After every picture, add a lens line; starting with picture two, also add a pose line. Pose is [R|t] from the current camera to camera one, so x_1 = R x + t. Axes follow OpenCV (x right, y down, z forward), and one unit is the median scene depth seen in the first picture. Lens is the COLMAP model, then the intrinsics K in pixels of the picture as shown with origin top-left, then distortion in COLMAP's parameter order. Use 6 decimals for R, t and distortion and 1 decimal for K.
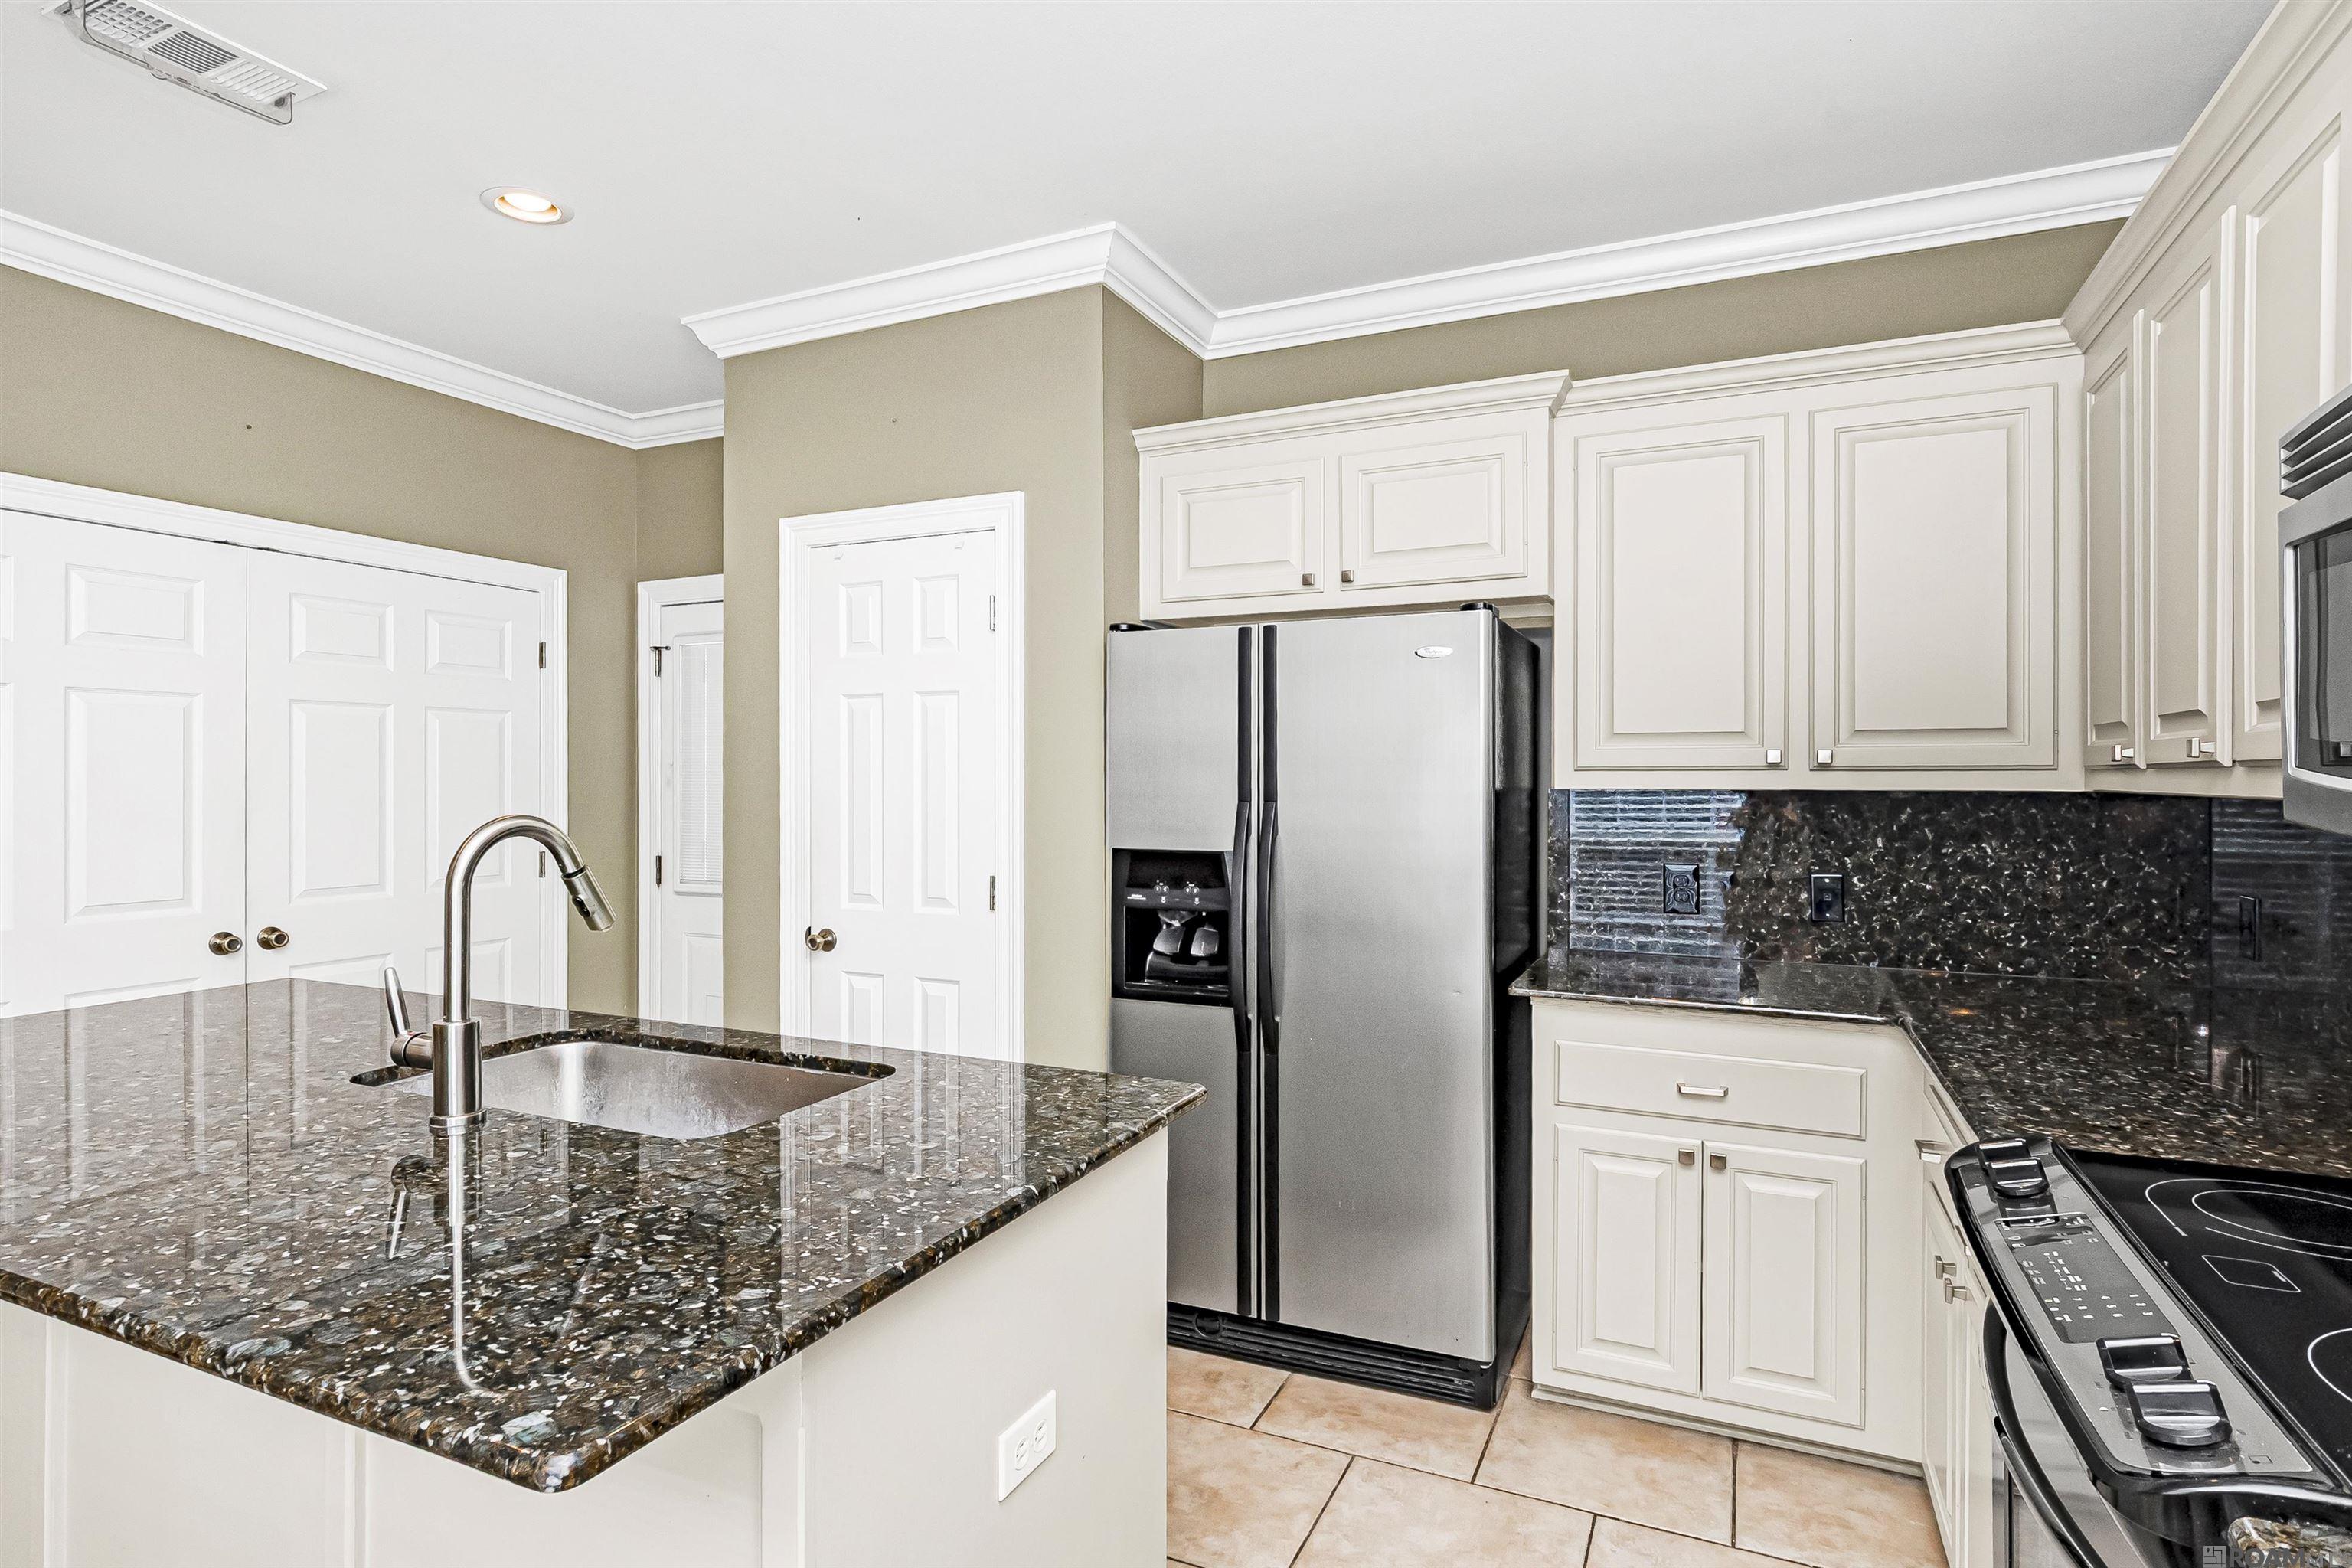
lens RADIAL K [[1216.5, 0, 1171.7], [0, 1216.5, 786.8], [0, 0, 1]] dist [0.001333, -0.001125]
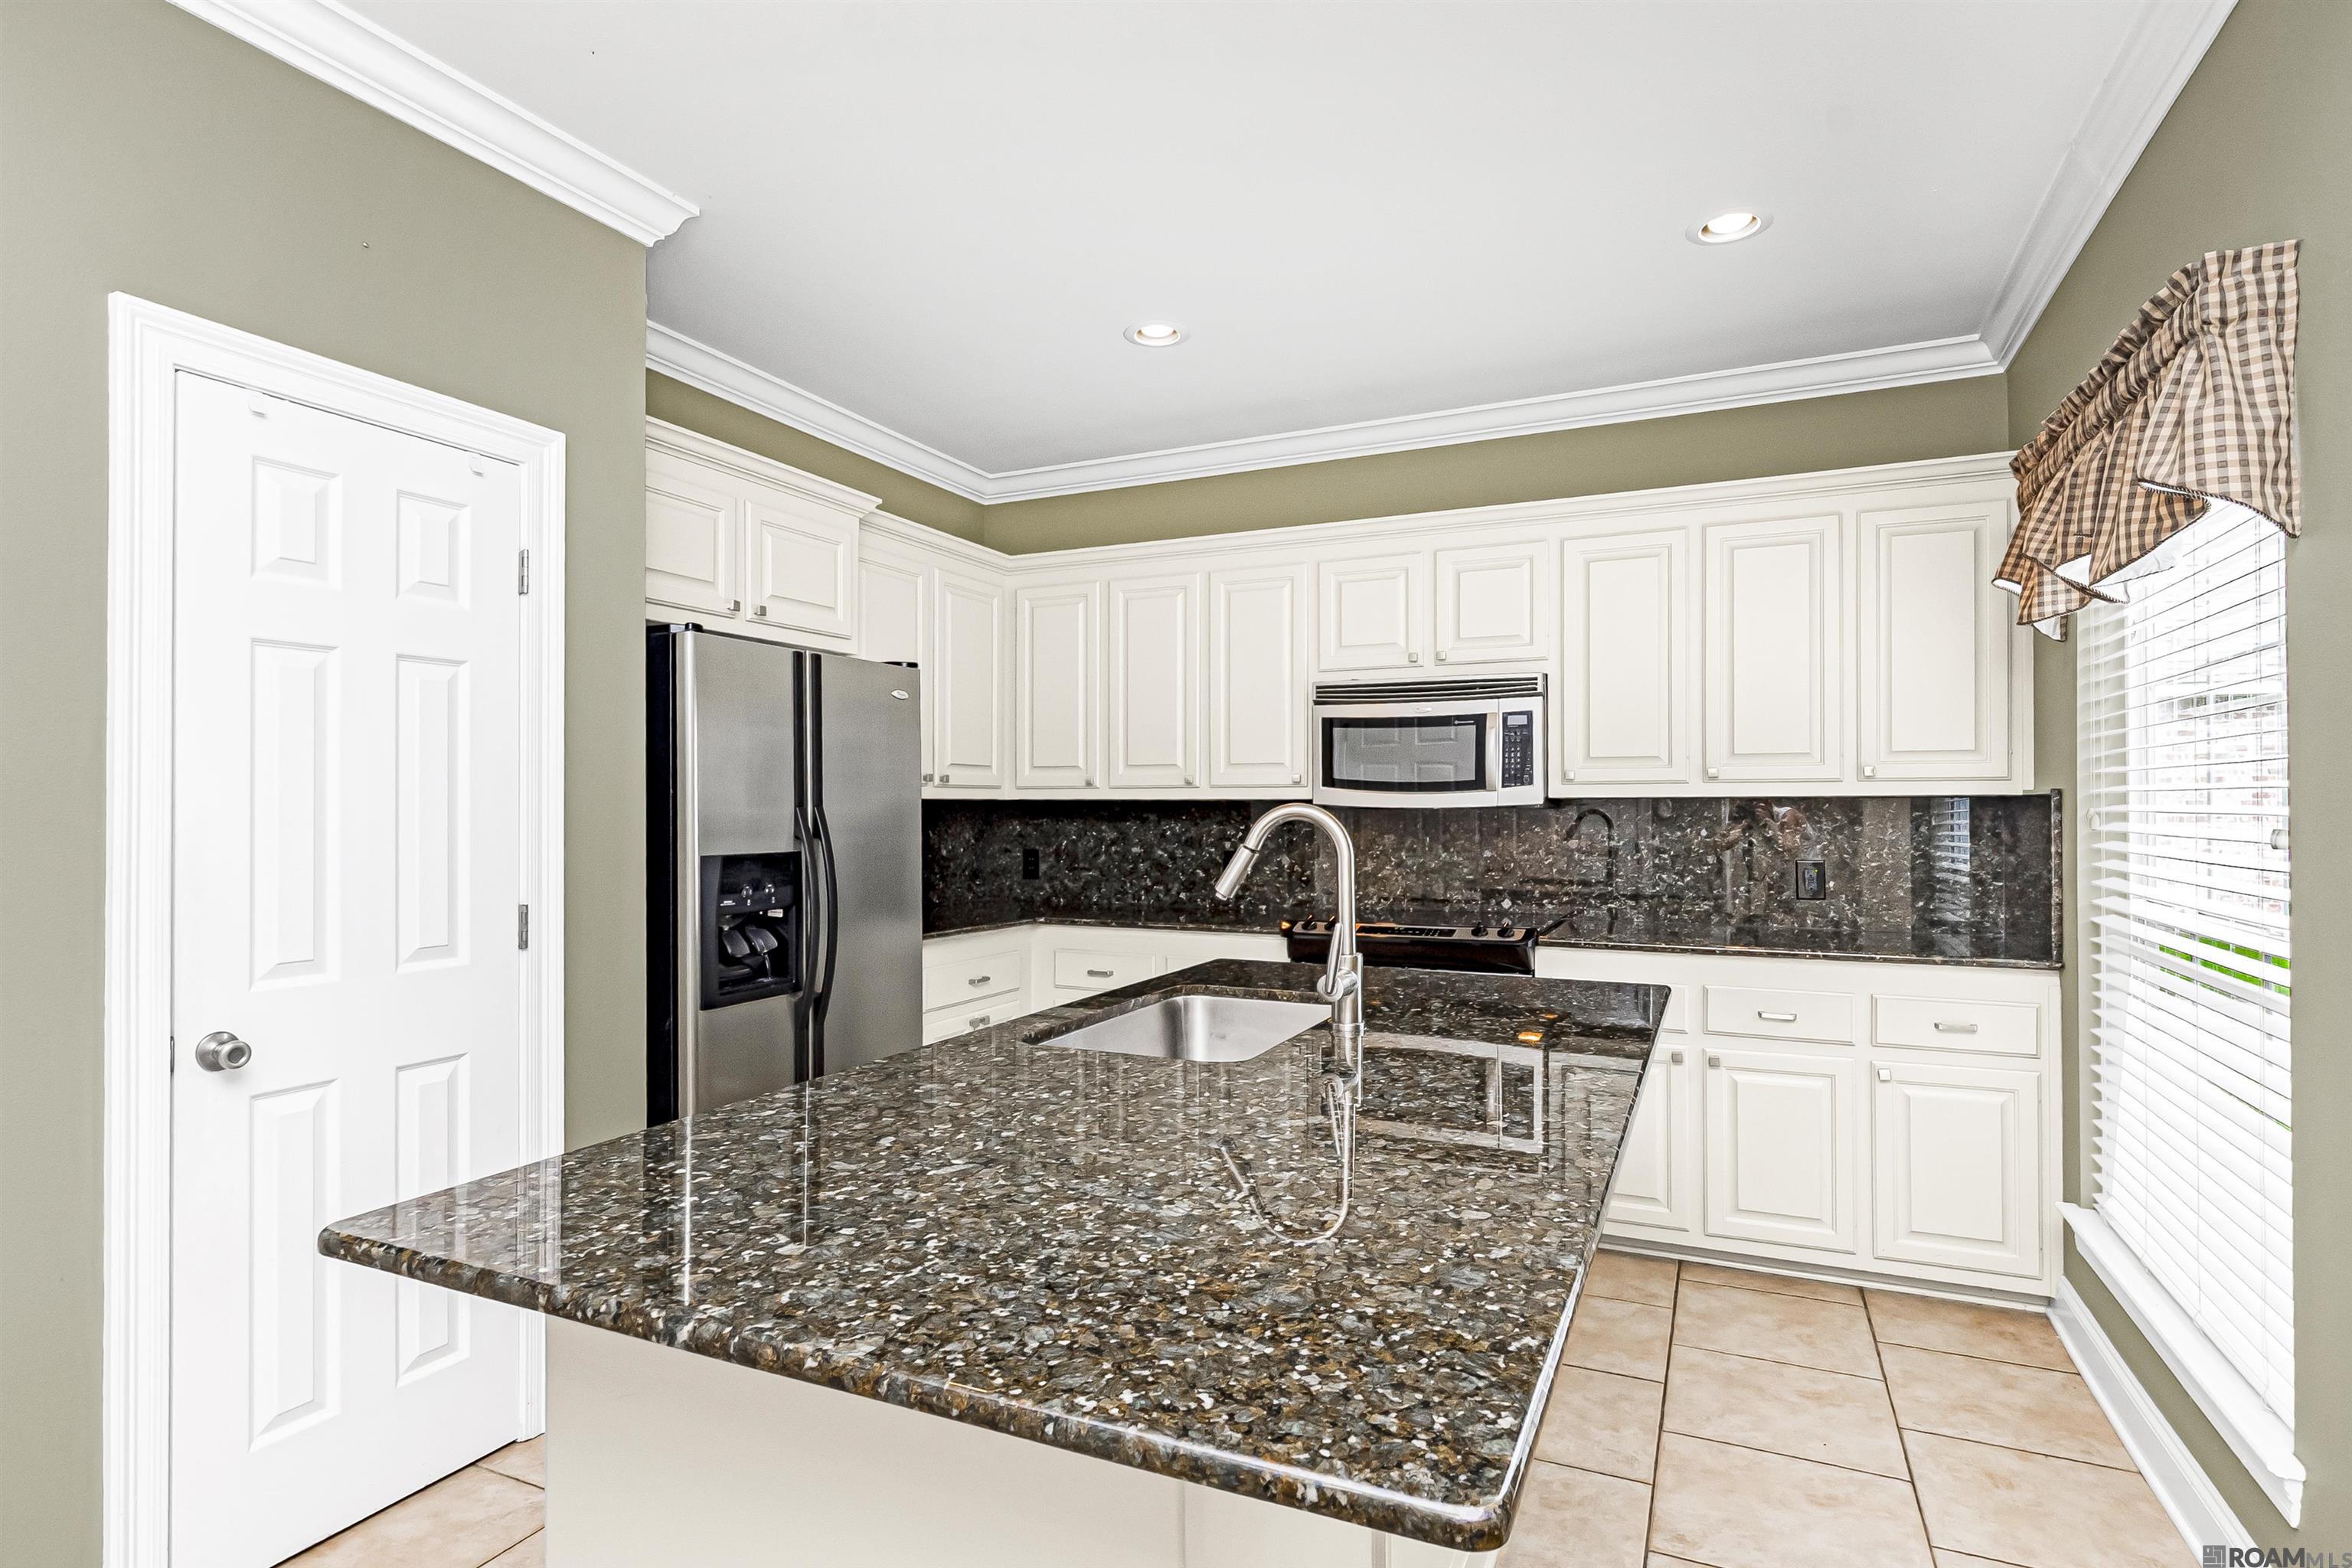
lens RADIAL K [[1216.5, 0, 1165.4], [0, 1216.5, 796.7], [0, 0, 1]] dist [0.001333, -0.001125]
pose [[-0.016027, 0.002691, 0.999868, -1.067597], [0.001041, 0.999996, -0.002674, 0.006350], [-0.999871, 0.000998, -0.016030, 0.675346]]
